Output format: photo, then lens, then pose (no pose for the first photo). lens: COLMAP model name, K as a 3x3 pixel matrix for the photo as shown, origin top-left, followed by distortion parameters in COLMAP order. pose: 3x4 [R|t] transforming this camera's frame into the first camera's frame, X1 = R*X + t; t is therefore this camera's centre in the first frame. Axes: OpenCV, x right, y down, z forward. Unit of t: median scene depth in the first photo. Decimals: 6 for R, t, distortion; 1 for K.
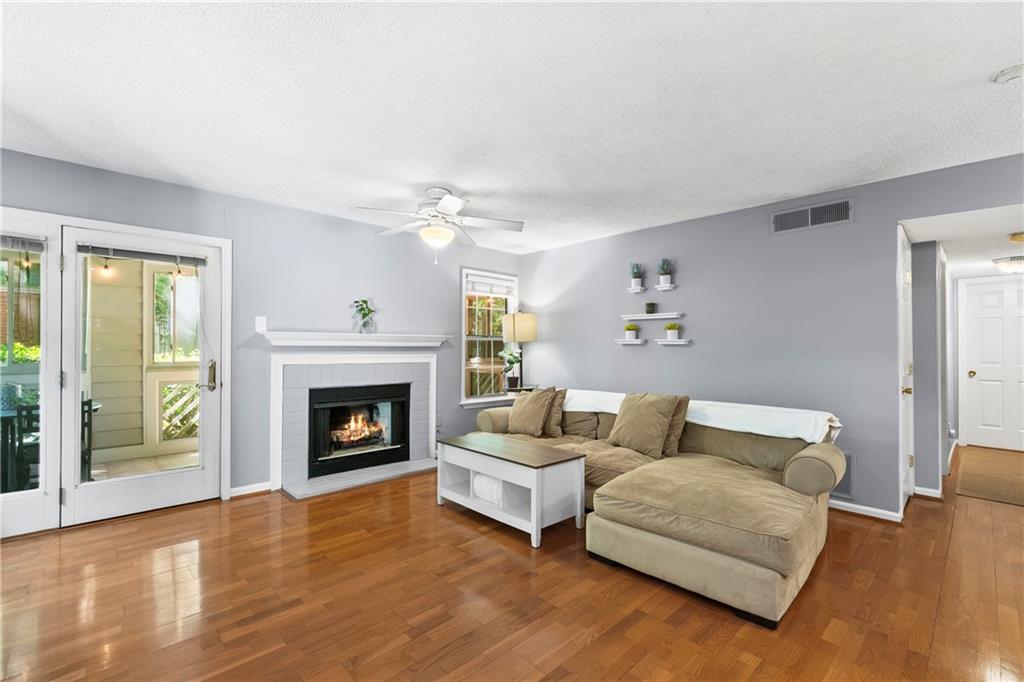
lens RADIAL K [[448.0, 0, 512.0], [0, 448.0, 341.0], [0, 0, 1]] dist [-0.000711, -0.000234]
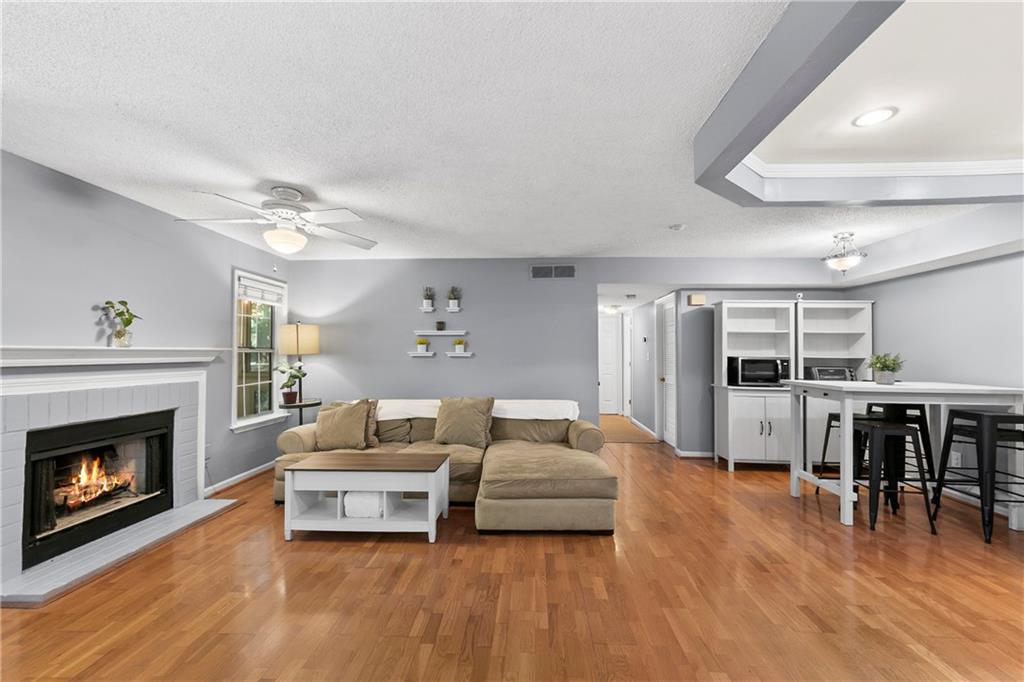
lens RADIAL K [[426.3, 0, 509.2], [0, 426.3, 341.3], [0, 0, 1]] dist [0.002816, 0.000600]
pose [[0.724778, 0.013286, 0.688855, -0.353261], [-0.004145, 0.999880, -0.014923, -0.017392], [-0.688970, 0.007961, 0.724746, 0.058083]]
